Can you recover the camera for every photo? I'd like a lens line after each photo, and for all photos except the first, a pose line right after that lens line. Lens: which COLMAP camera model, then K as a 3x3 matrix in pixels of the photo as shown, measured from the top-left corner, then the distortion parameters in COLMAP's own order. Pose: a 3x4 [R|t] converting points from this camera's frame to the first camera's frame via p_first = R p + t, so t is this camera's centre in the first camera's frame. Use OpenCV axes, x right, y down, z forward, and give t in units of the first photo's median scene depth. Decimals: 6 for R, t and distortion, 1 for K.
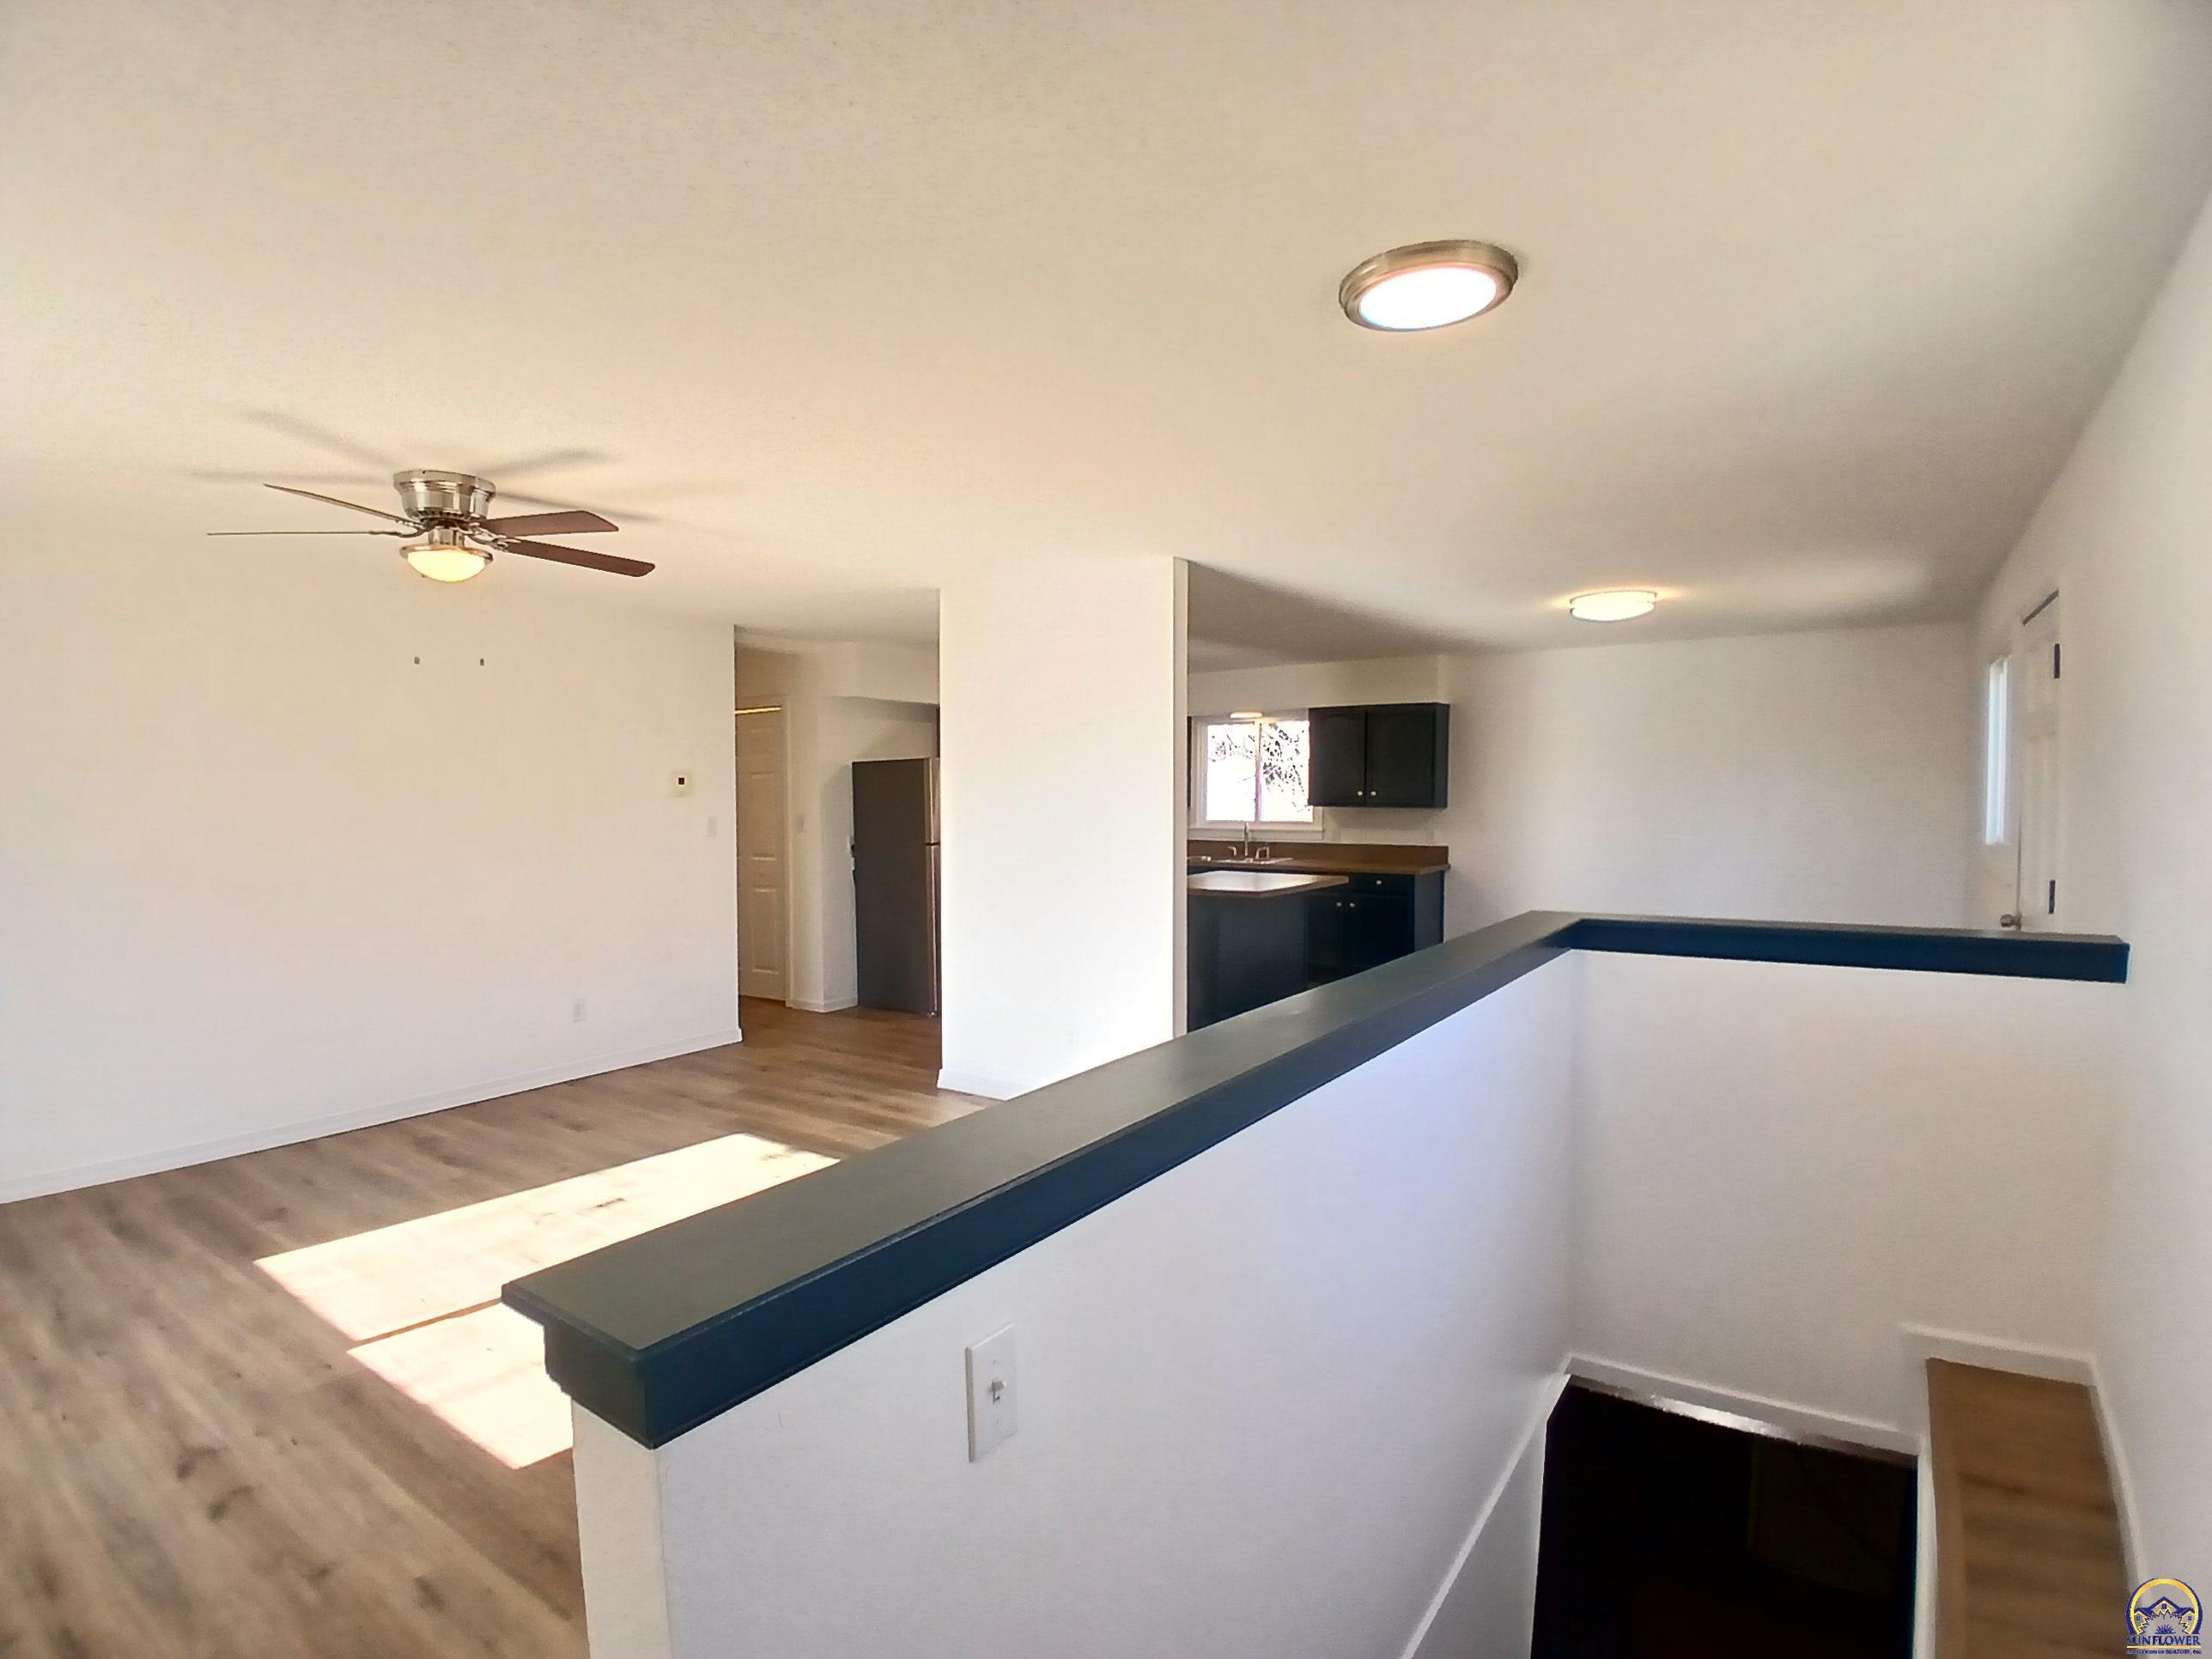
lens RADIAL K [[1111.2, 0, 1076.5], [0, 1111.2, 842.4], [0, 0, 1]] dist [-0.001905, -0.041946]
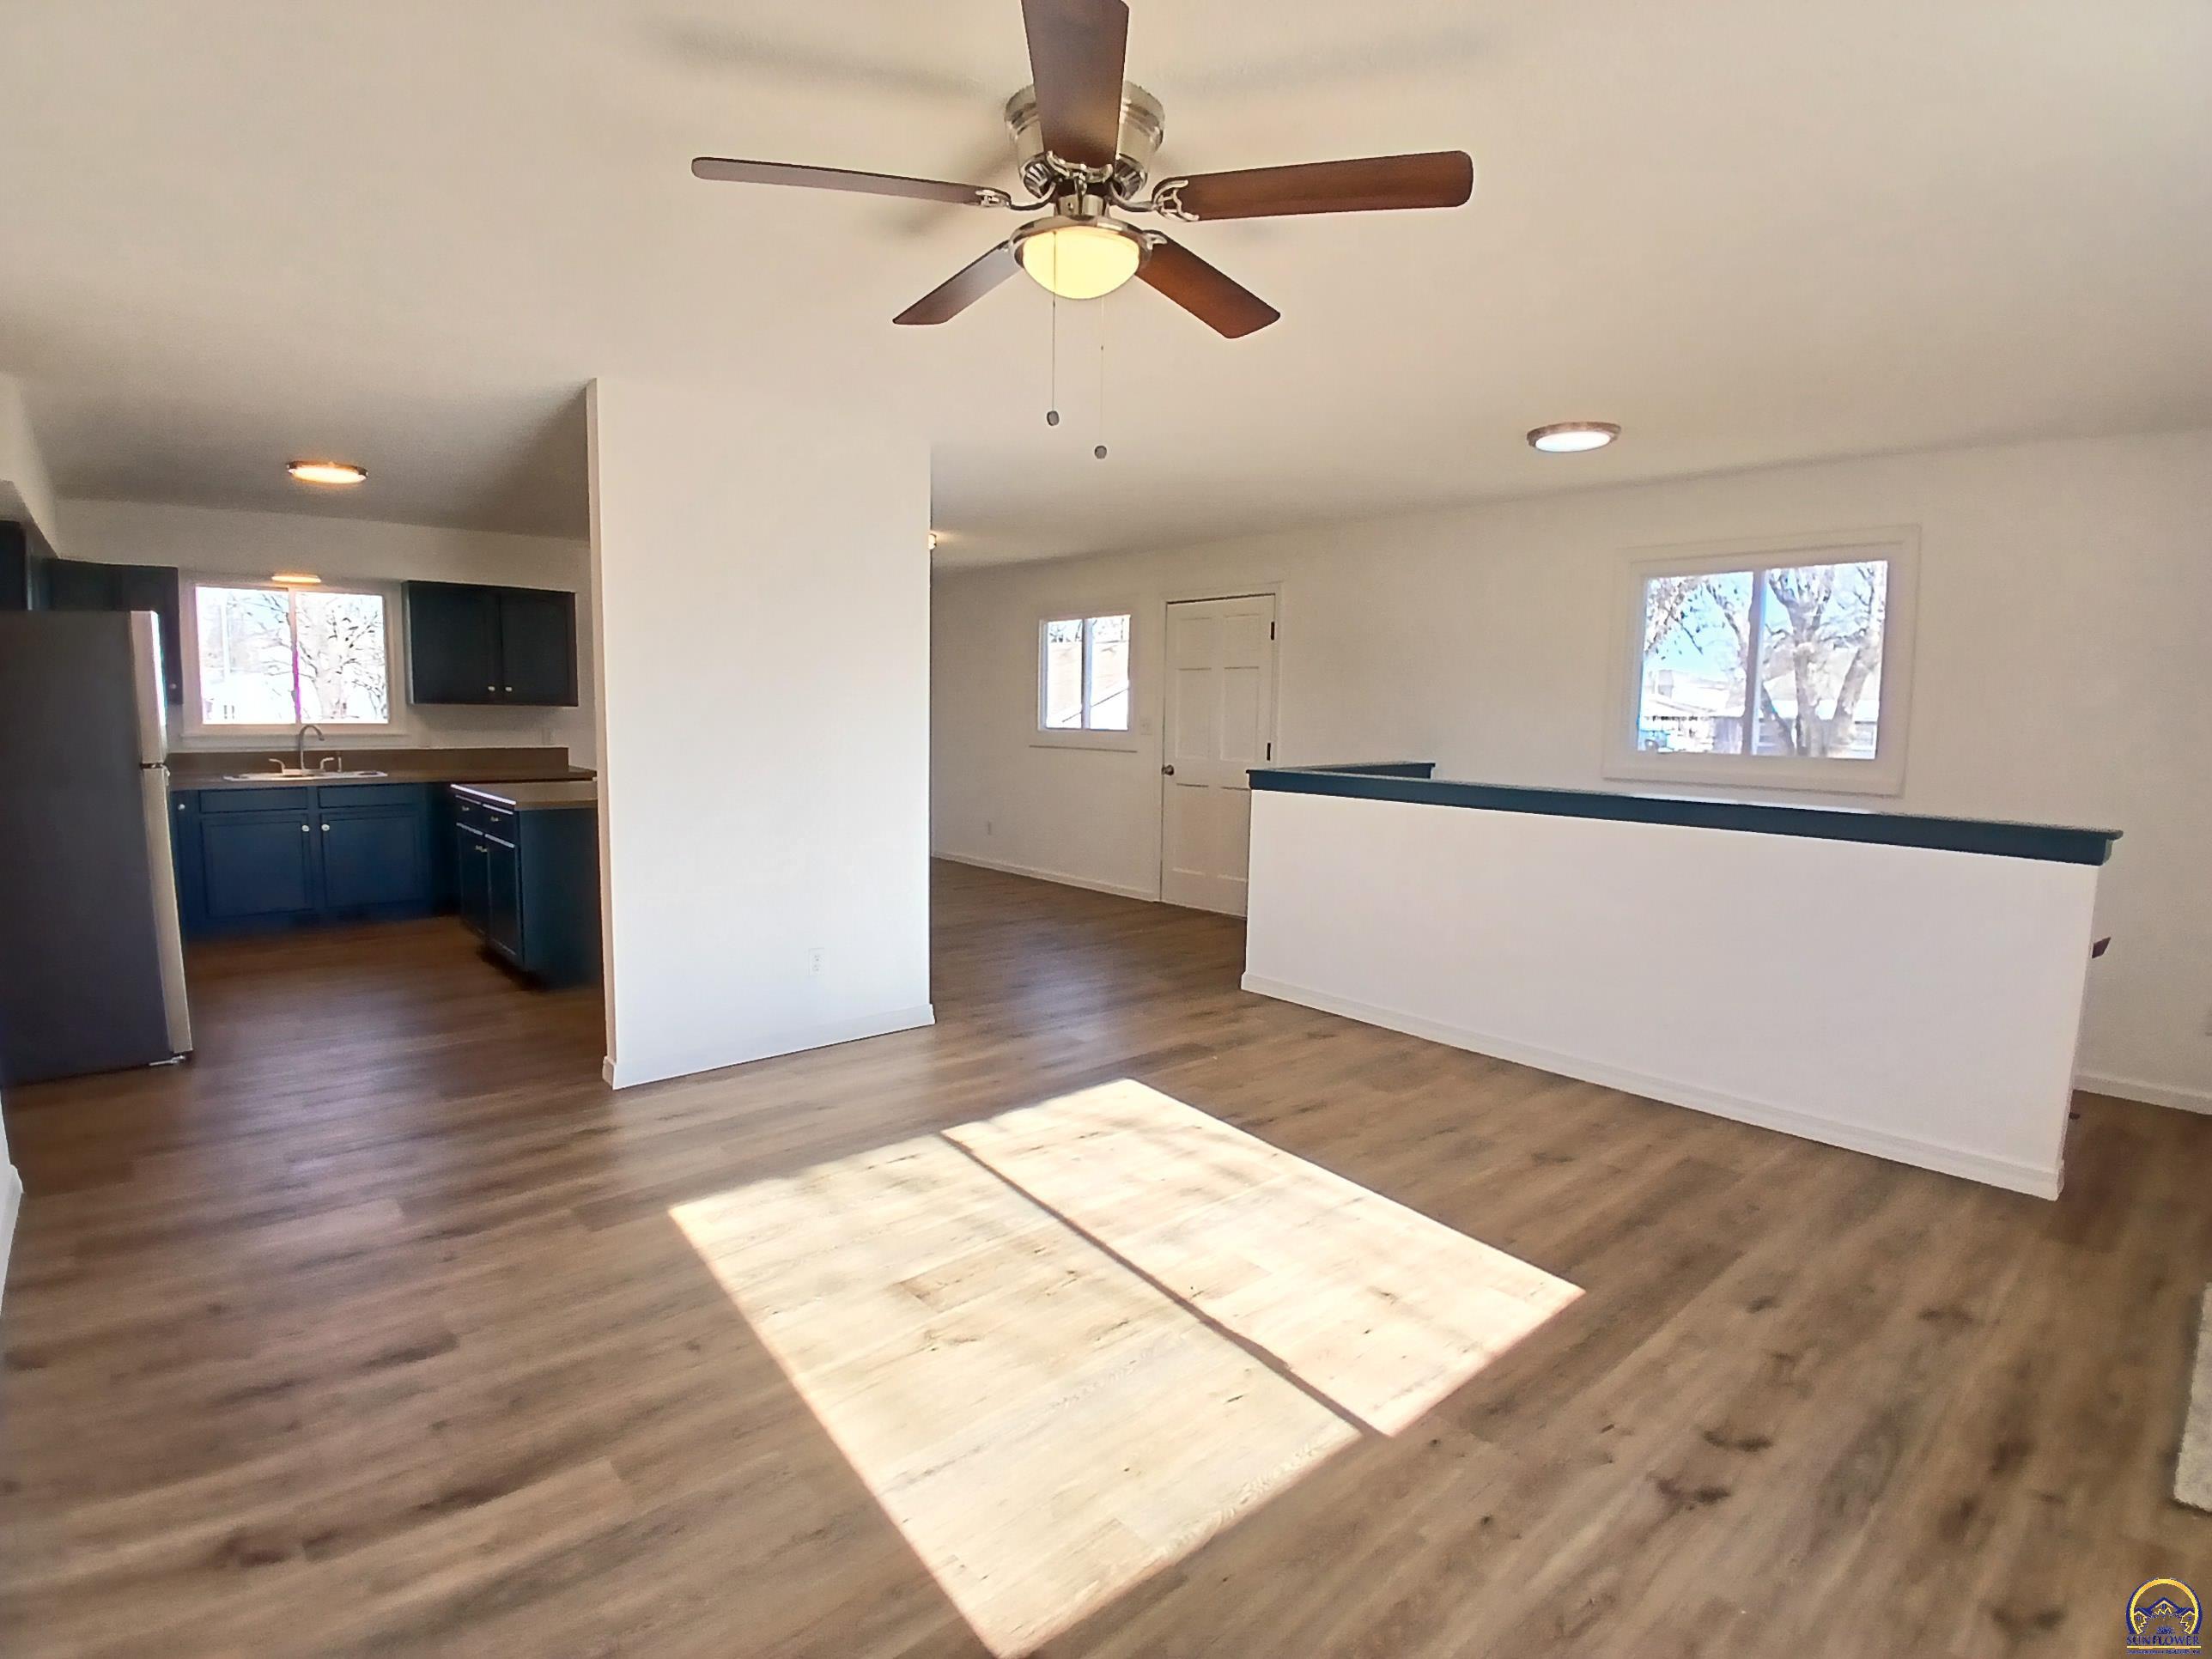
lens RADIAL K [[1148.0, 0, 1046.6], [0, 1148.0, 831.4], [0, 0, 1]] dist [0.001504, -0.058373]
pose [[0.236915, -0.098904, 0.966483, -0.981346], [0.036571, 0.995008, 0.092858, -0.001370], [-0.970842, 0.013346, 0.239350, 0.725673]]
